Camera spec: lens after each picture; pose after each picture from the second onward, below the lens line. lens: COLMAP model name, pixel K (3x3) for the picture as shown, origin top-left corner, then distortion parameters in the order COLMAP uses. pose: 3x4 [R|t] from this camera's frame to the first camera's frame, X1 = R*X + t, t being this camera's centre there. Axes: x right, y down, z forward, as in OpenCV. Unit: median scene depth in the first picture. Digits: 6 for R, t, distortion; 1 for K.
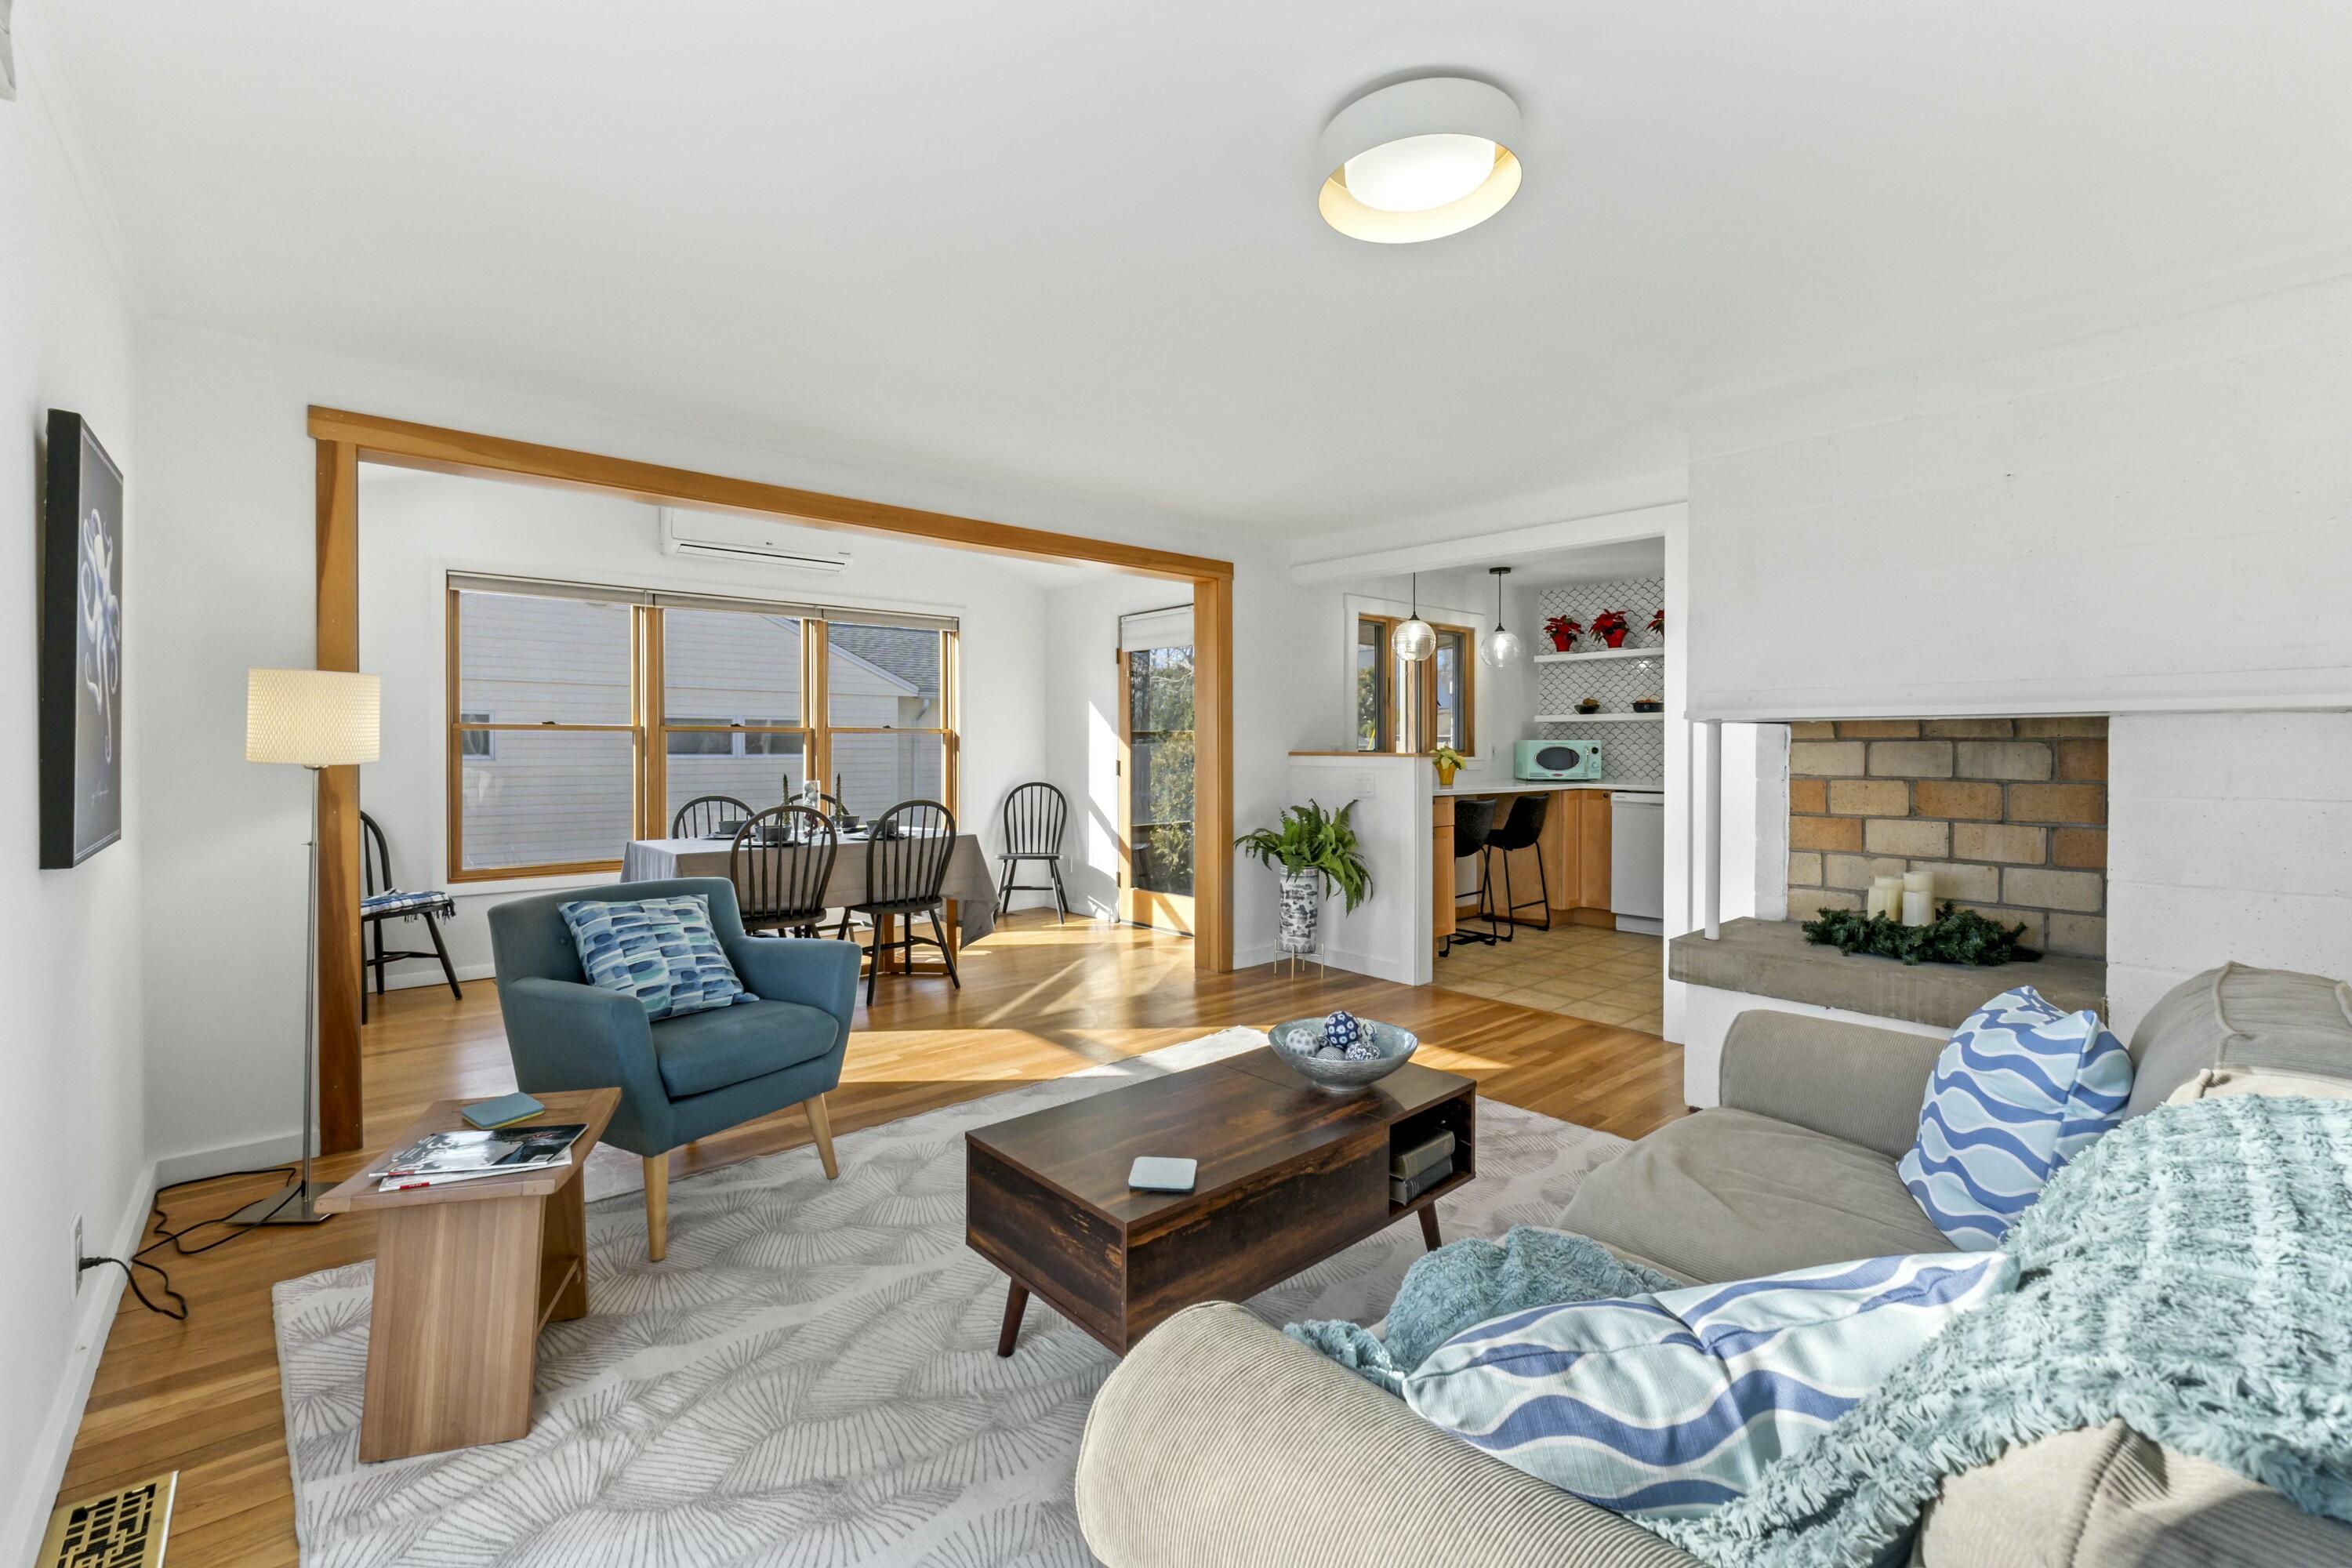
lens RADIAL K [[994.5, 0, 1187.0], [0, 994.5, 759.1], [0, 0, 1]] dist [-0.008108, 0.000978]
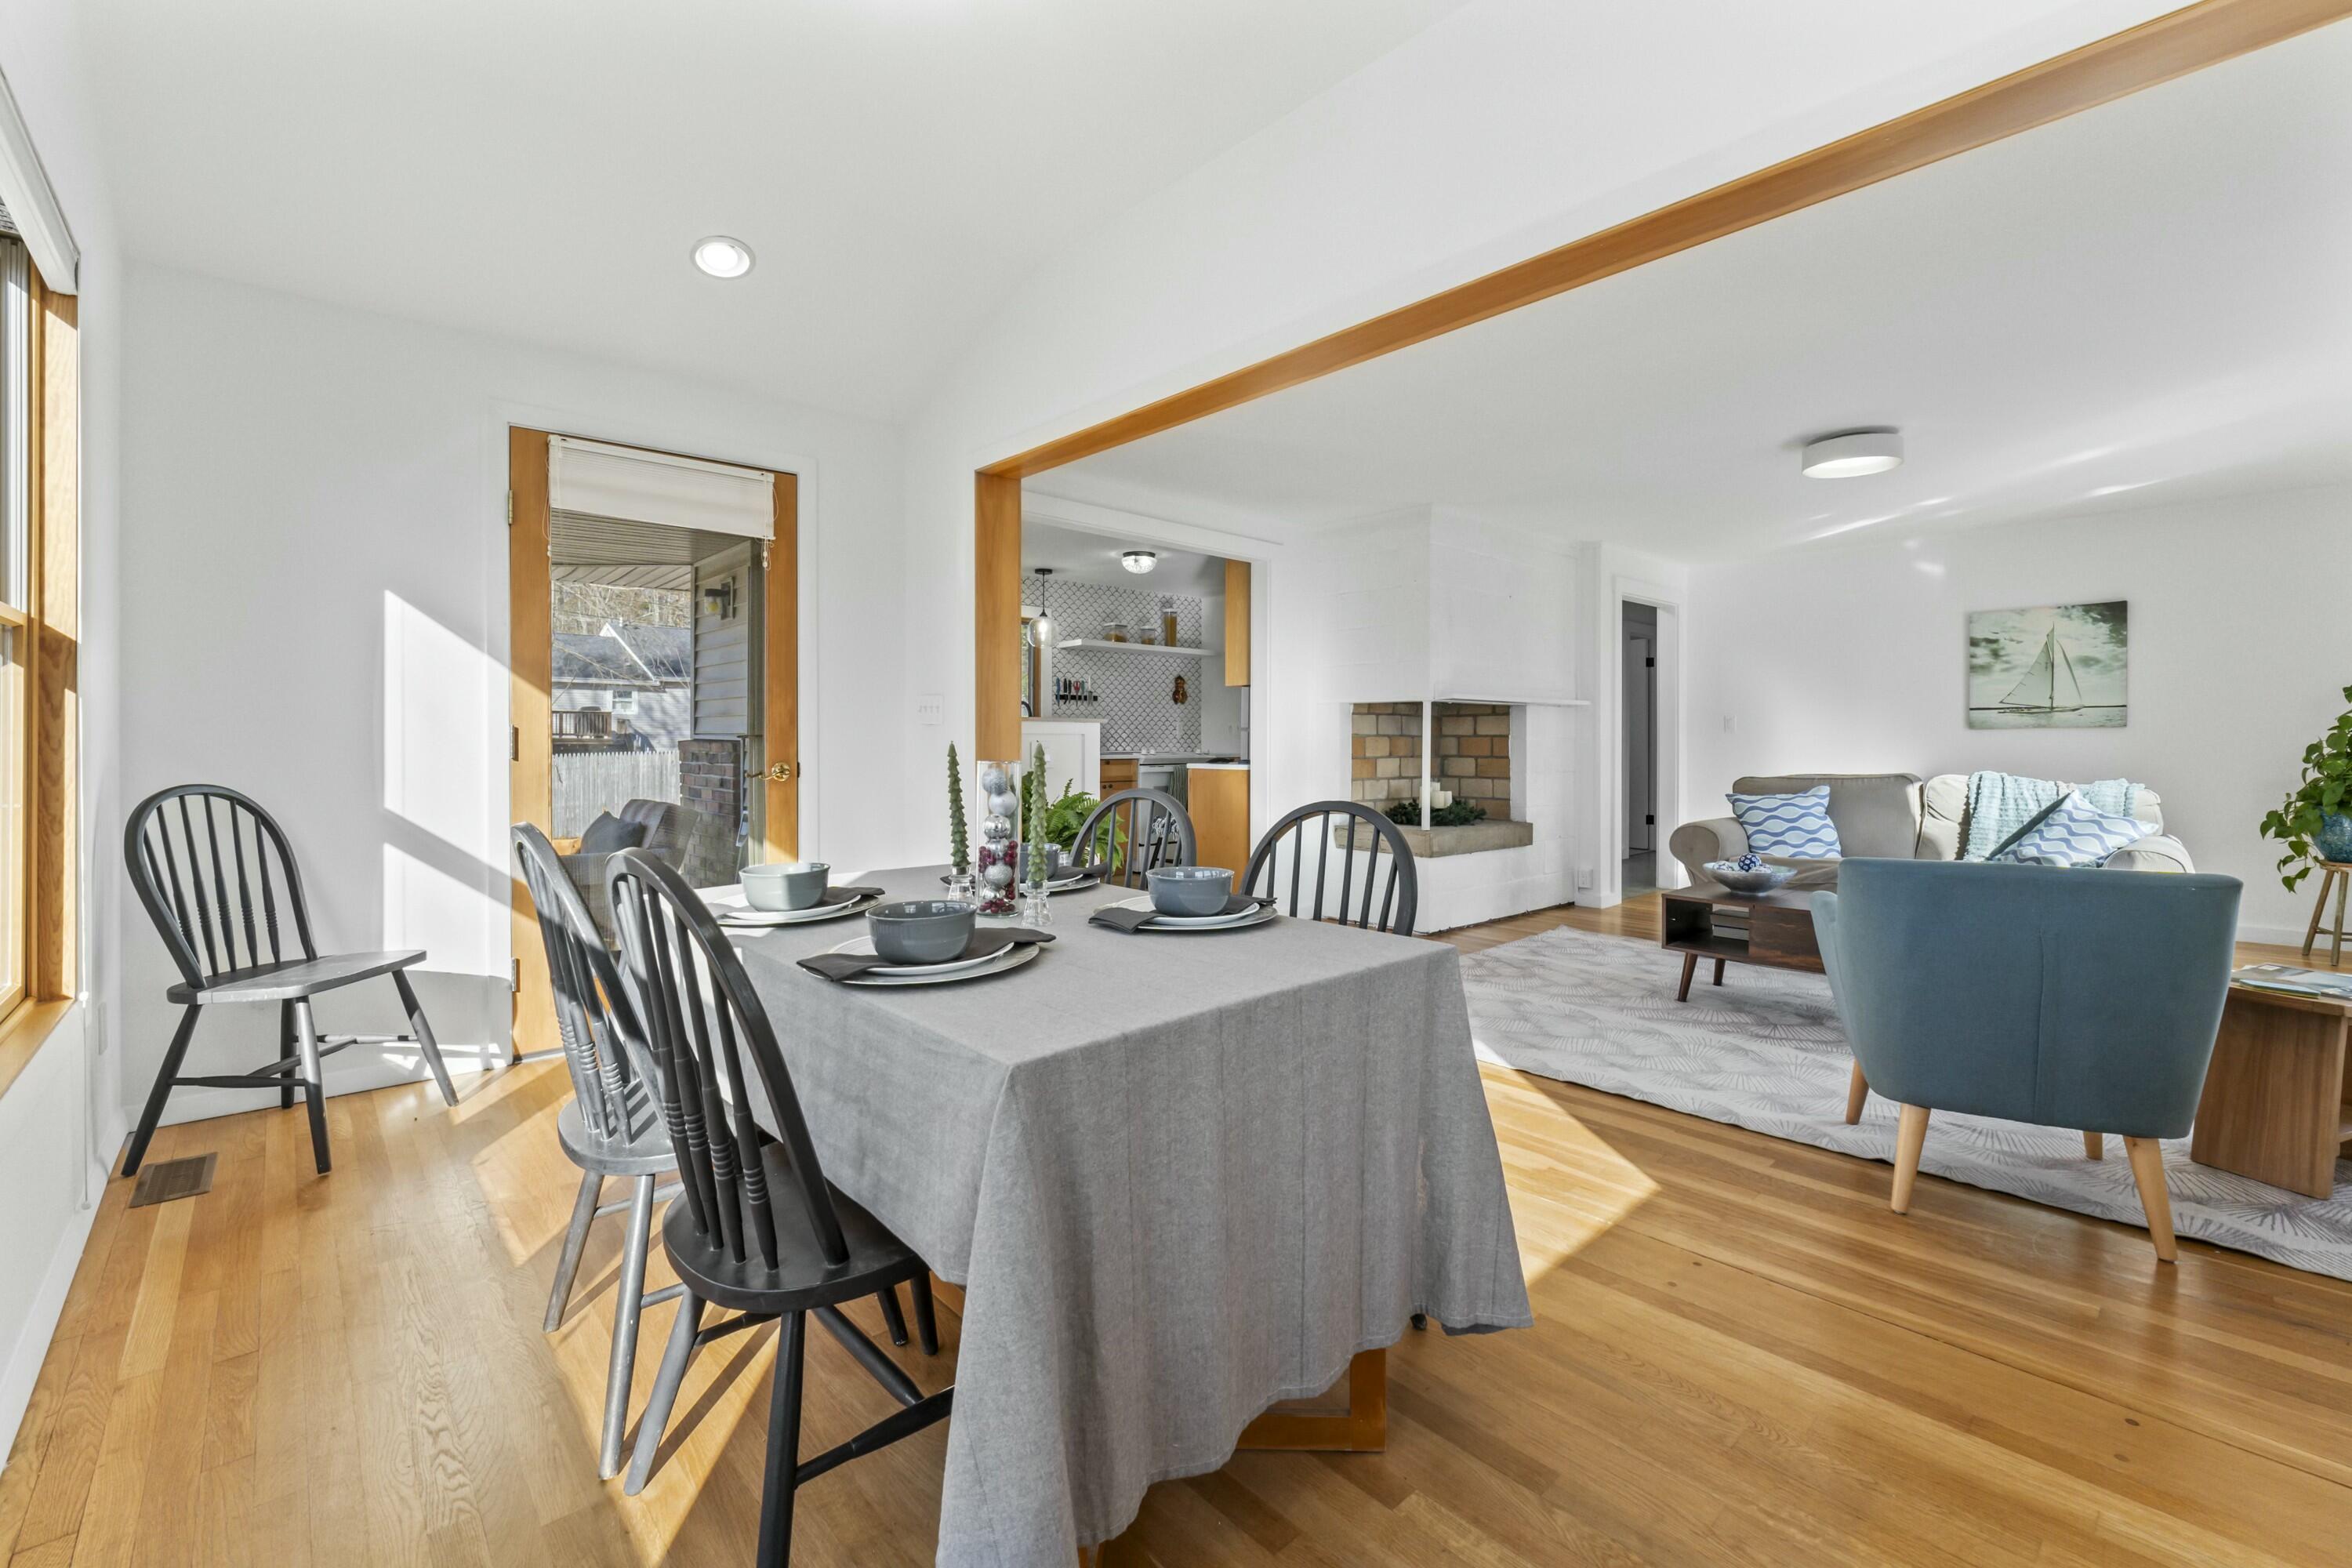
lens RADIAL K [[994.5, 0, 1168.8], [0, 994.5, 753.5], [0, 0, 1]] dist [-0.008108, 0.000978]
pose [[-0.001969, -0.012707, 0.999917, -0.661233], [0.011782, 0.999850, 0.012730, 0.014361], [-0.999929, 0.011806, -0.001819, 0.827938]]
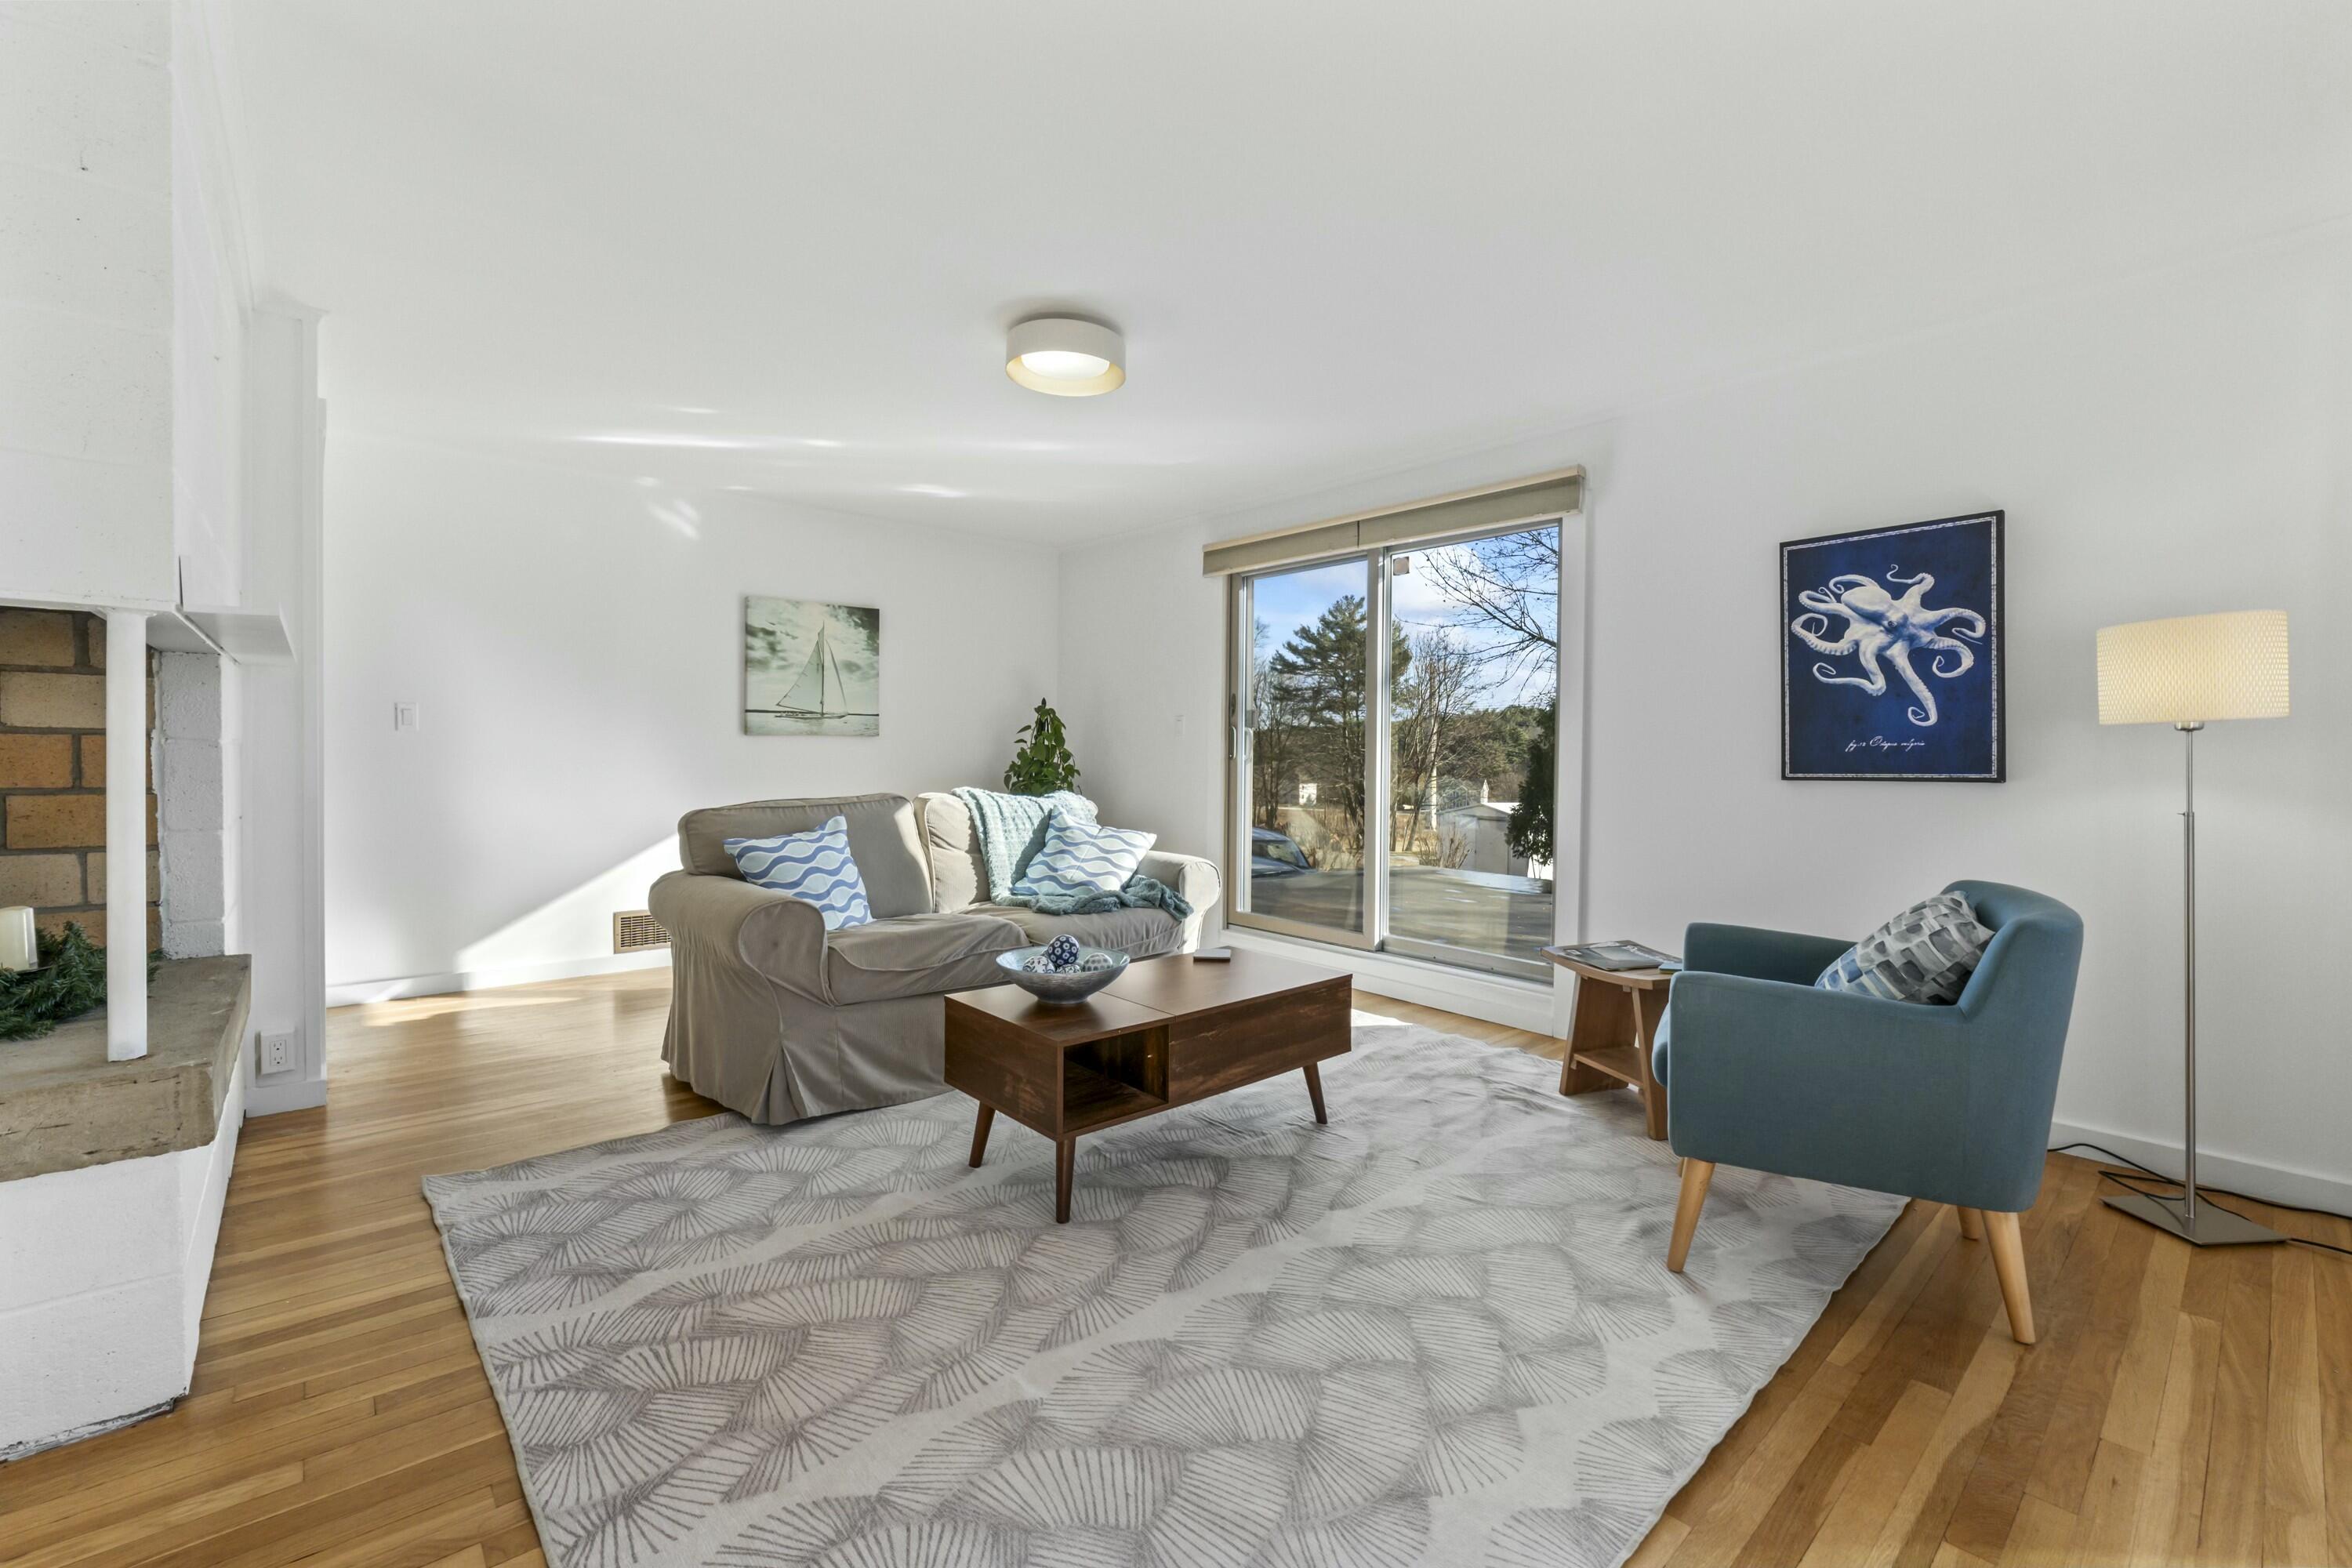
lens RADIAL K [[994.5, 0, 1176.7], [0, 994.5, 775.4], [0, 0, 1]] dist [-0.008108, 0.000978]
pose [[-0.999949, -0.009732, -0.002857, 0.011369], [-0.009827, 0.999323, 0.035443, 0.012253], [0.002510, 0.035470, -0.999368, 0.851474]]
